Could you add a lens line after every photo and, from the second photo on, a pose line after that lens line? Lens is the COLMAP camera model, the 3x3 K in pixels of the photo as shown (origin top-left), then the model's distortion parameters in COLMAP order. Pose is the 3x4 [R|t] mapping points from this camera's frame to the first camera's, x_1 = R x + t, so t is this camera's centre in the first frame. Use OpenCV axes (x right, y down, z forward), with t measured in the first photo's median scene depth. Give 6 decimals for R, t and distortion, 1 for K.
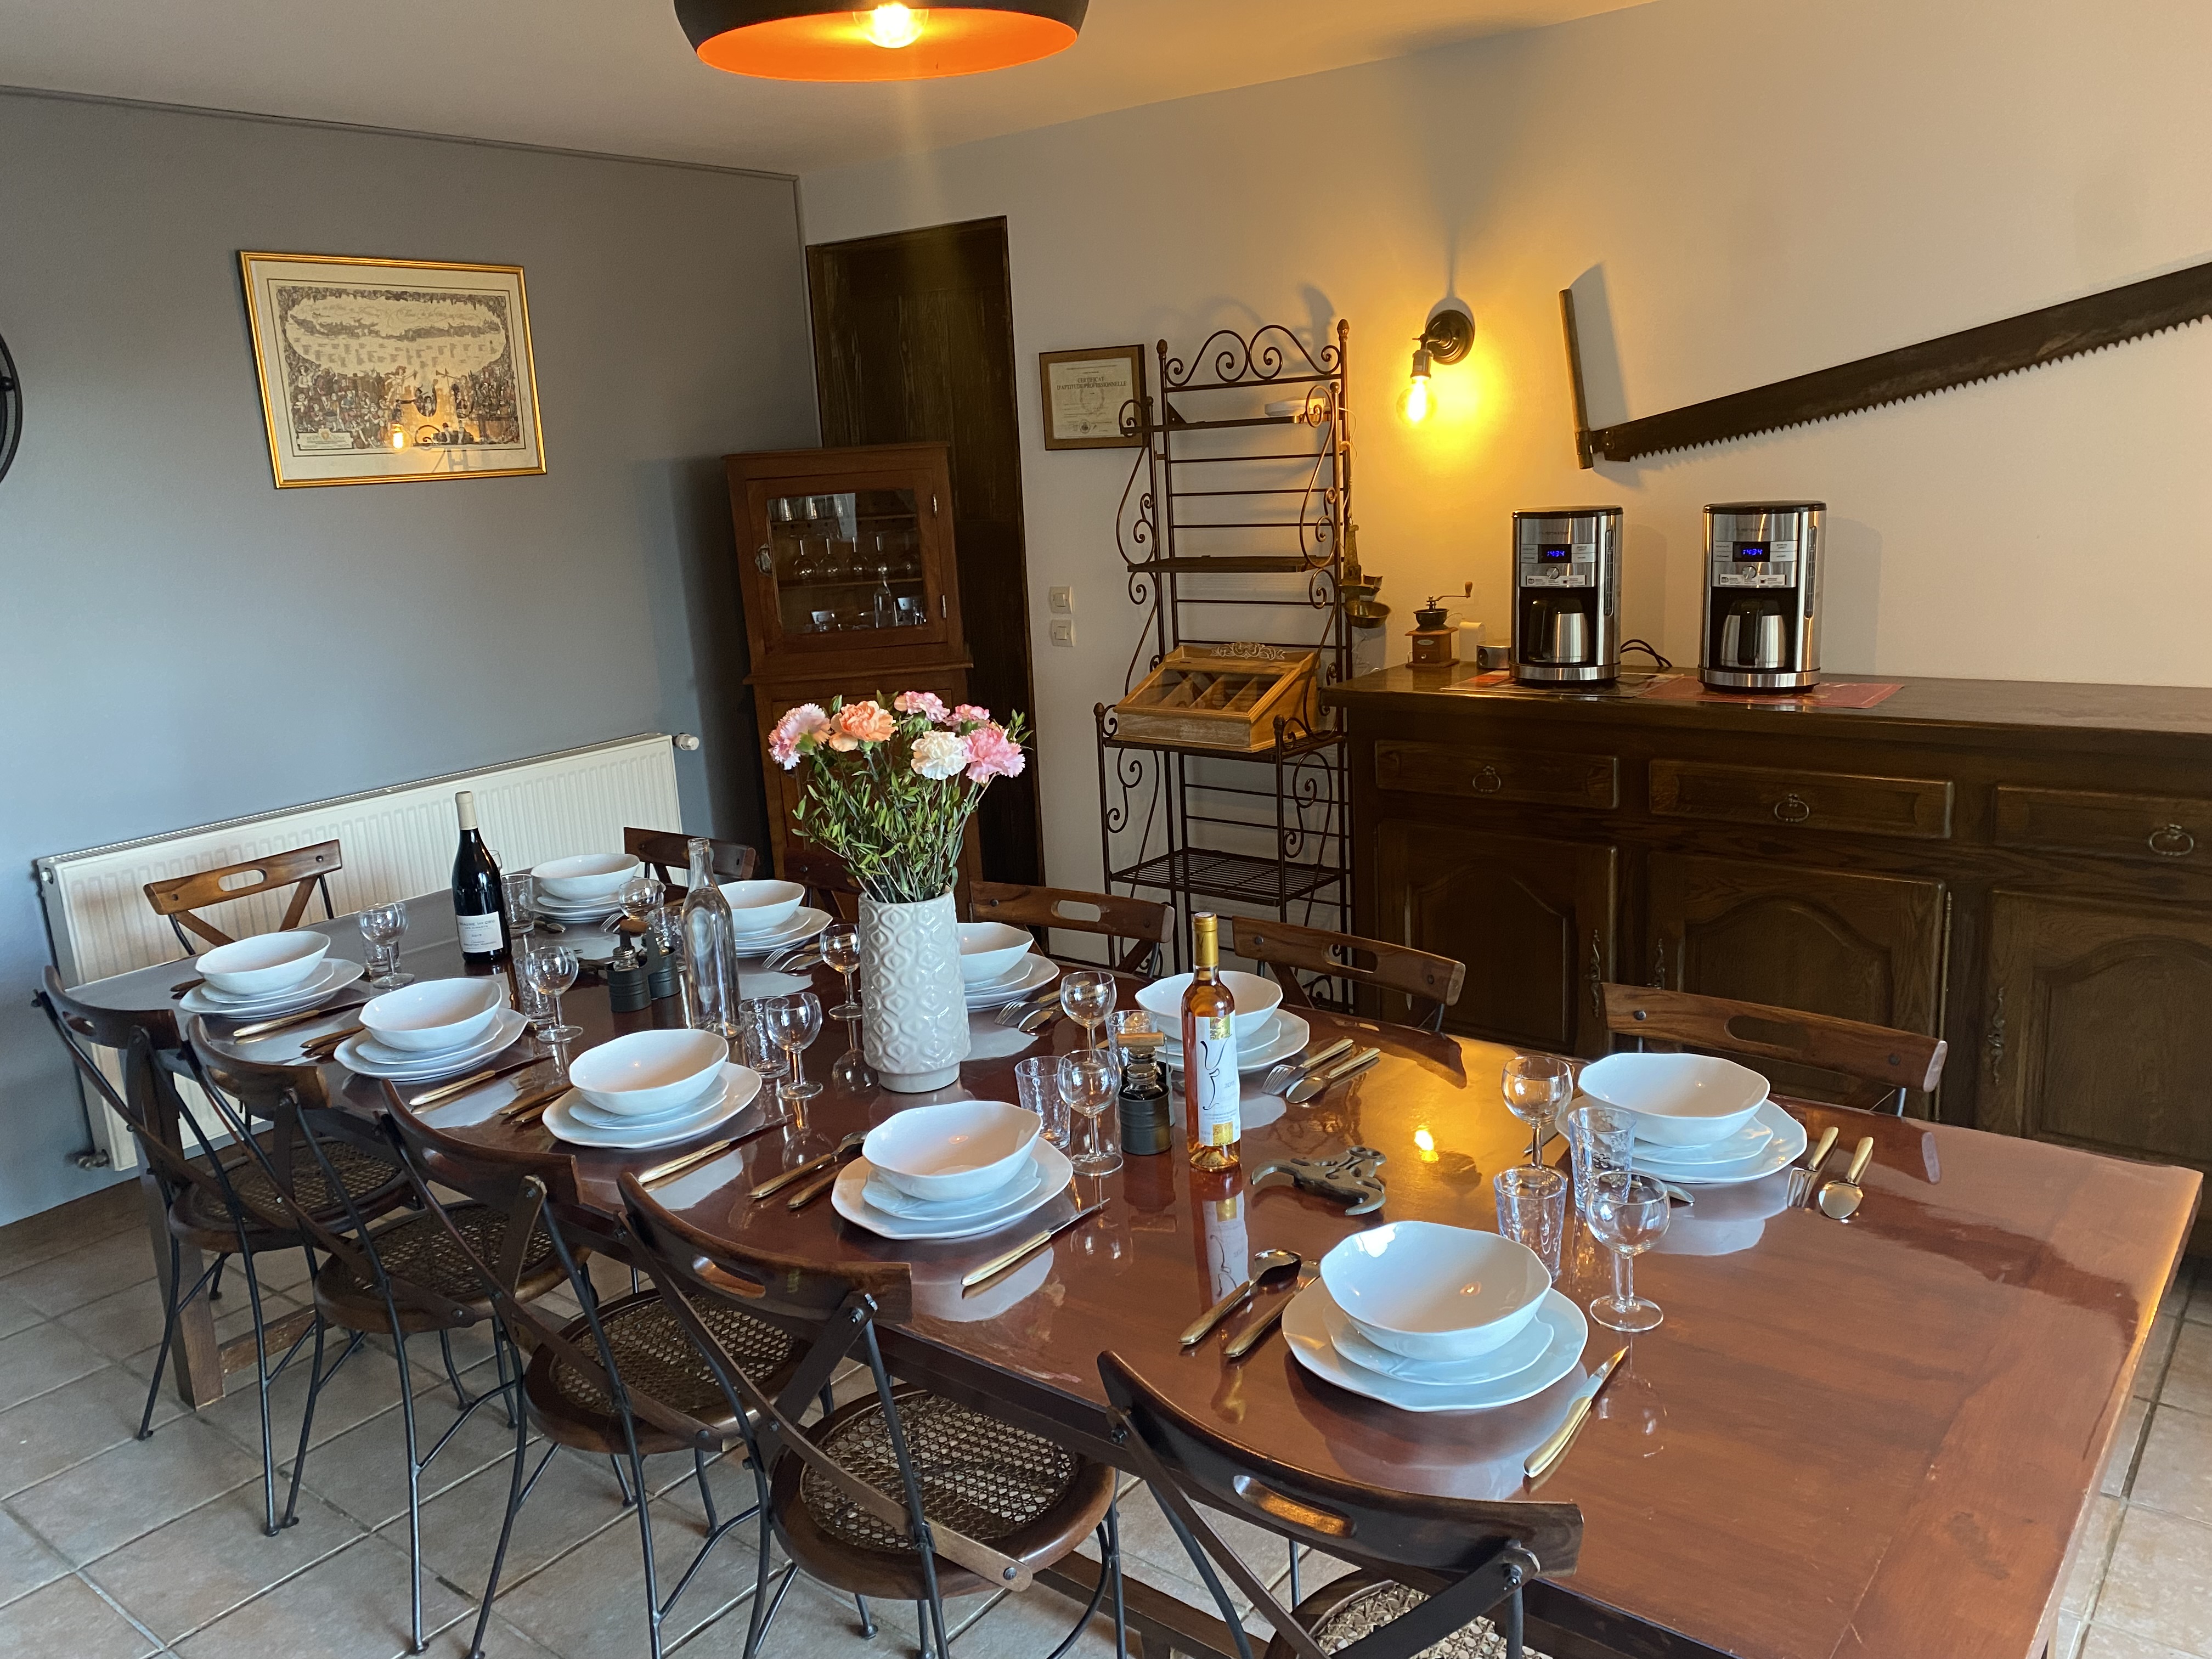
lens RADIAL K [[1704.8, 0, 1117.0], [0, 1704.8, 844.8], [0, 0, 1]] dist [0.074731, -0.060889]
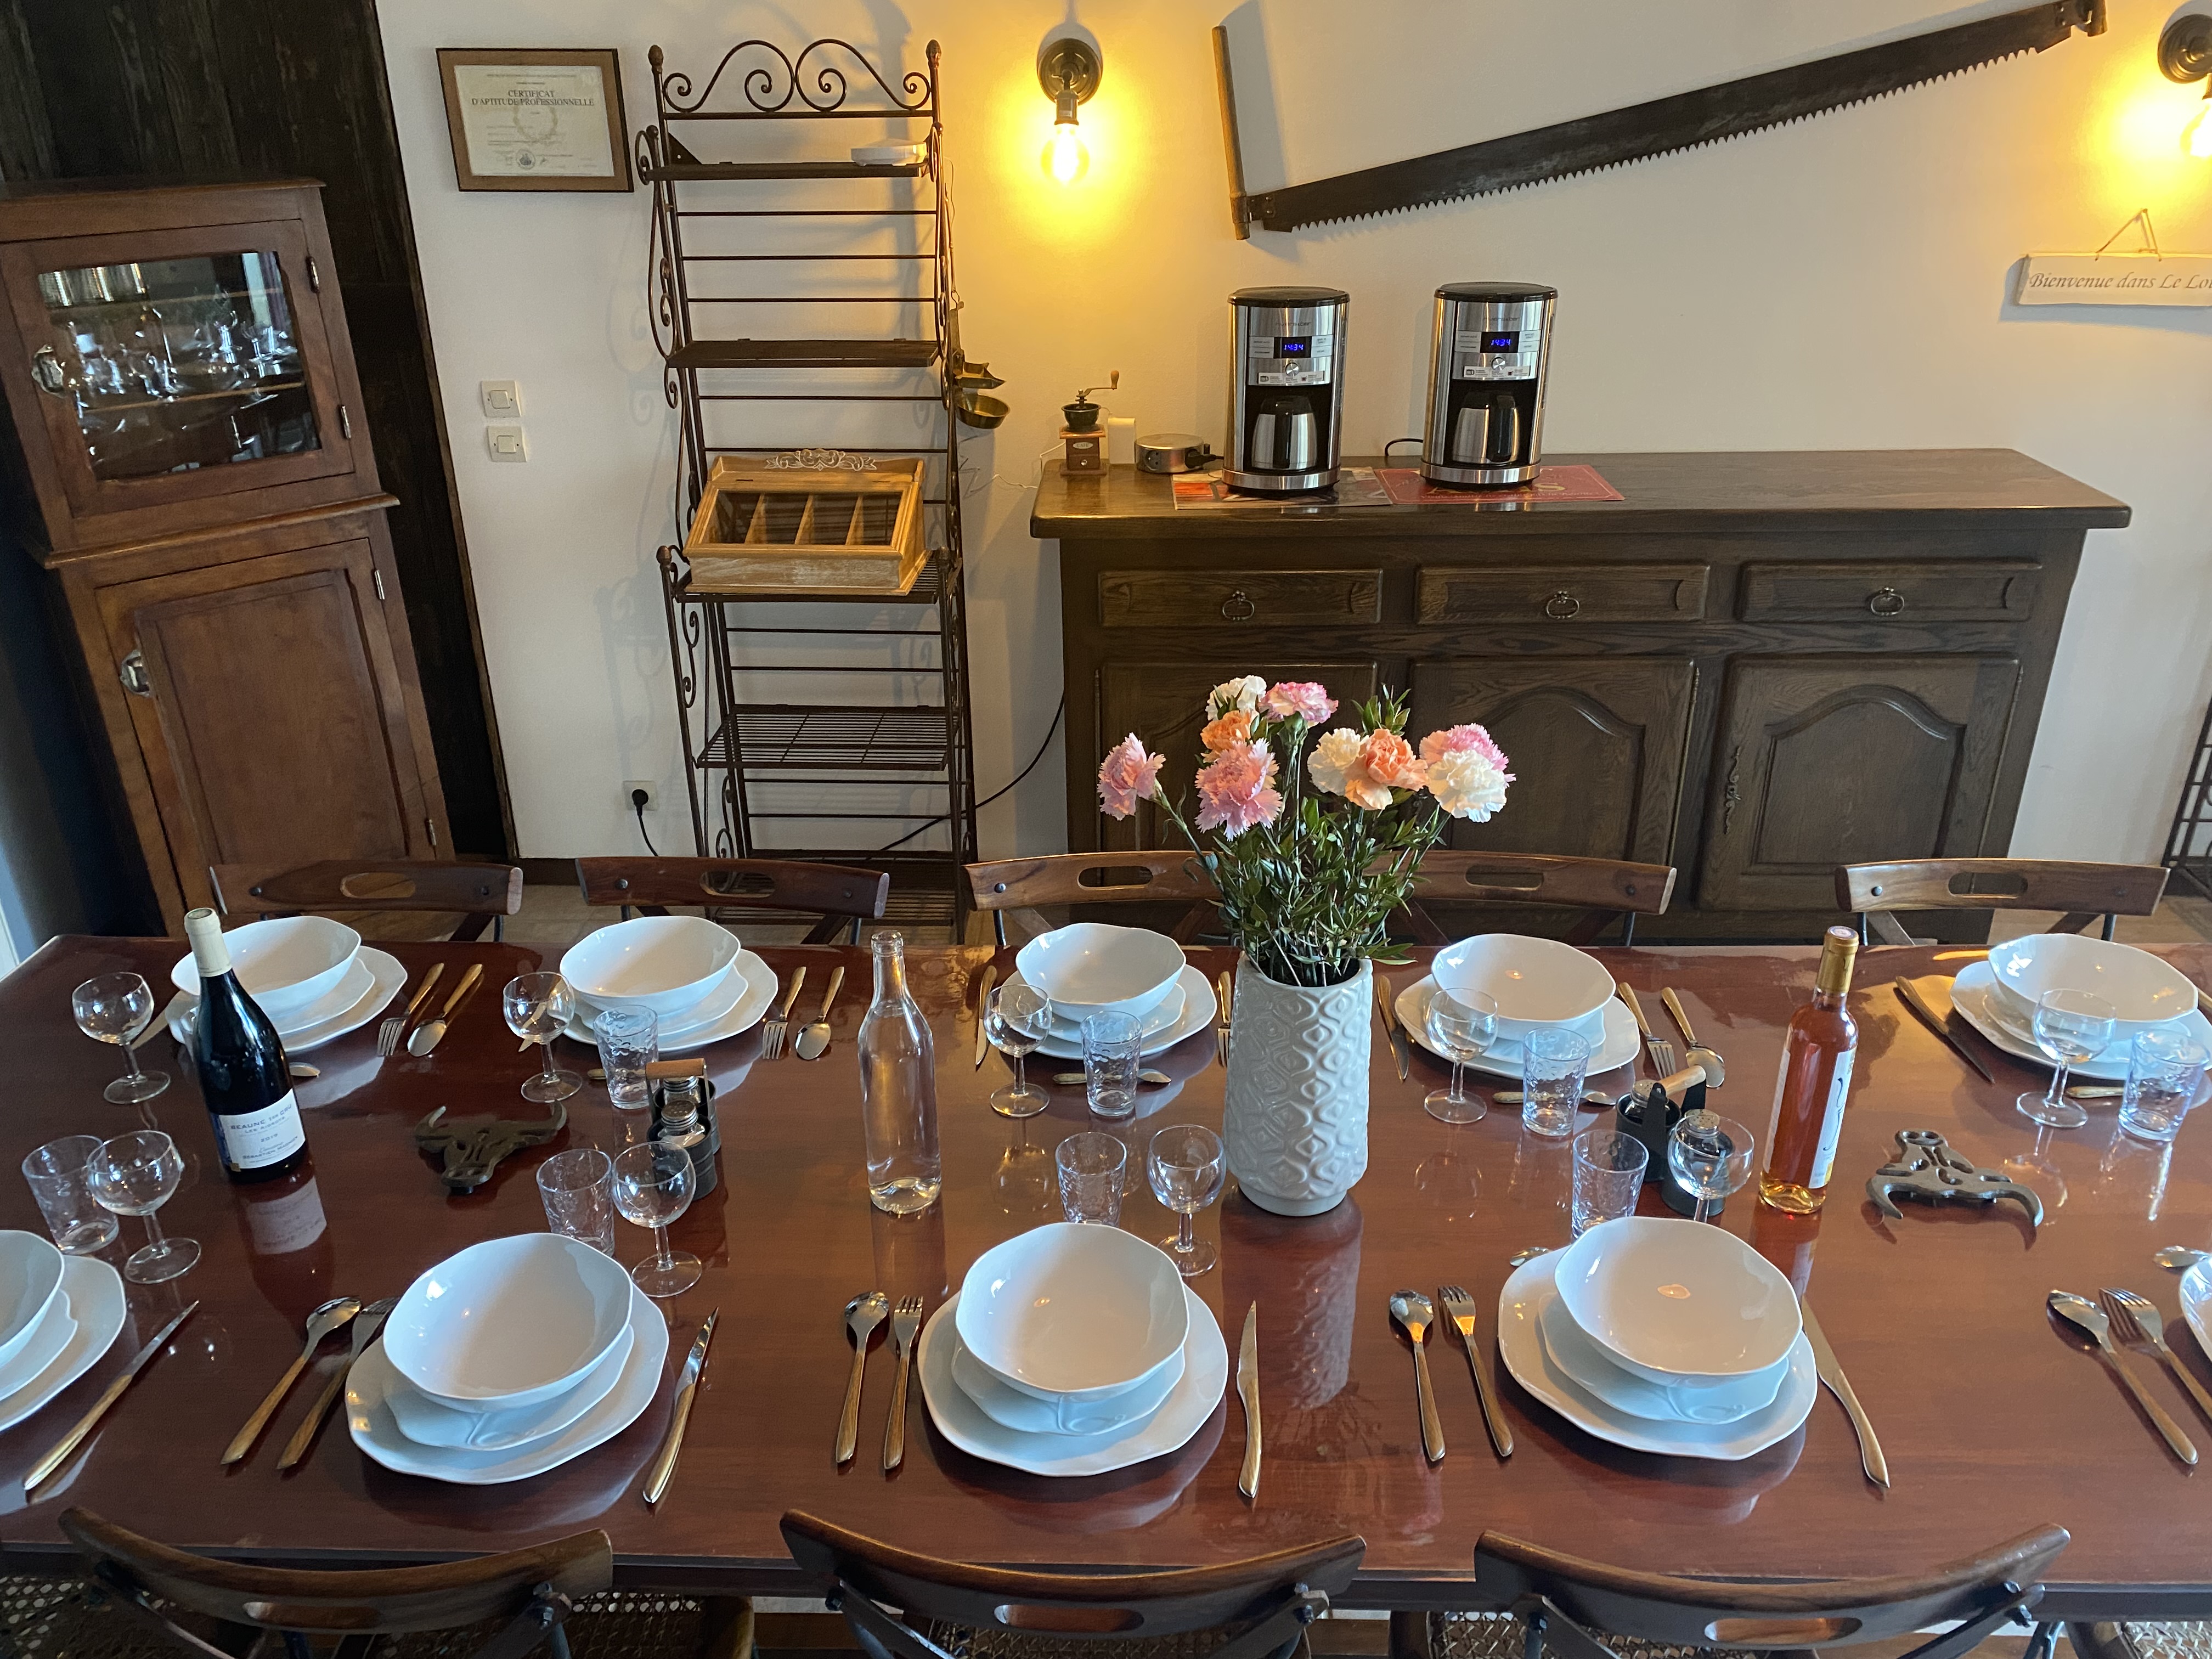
lens RADIAL K [[1704.8, 0, 1098.8], [0, 1704.8, 830.9], [0, 0, 1]] dist [0.074731, -0.060889]
pose [[0.806370, -0.210724, 0.552596, -0.354376], [0.110145, 0.971531, 0.209750, -0.114496], [-0.581064, -0.108270, 0.806624, 0.280000]]
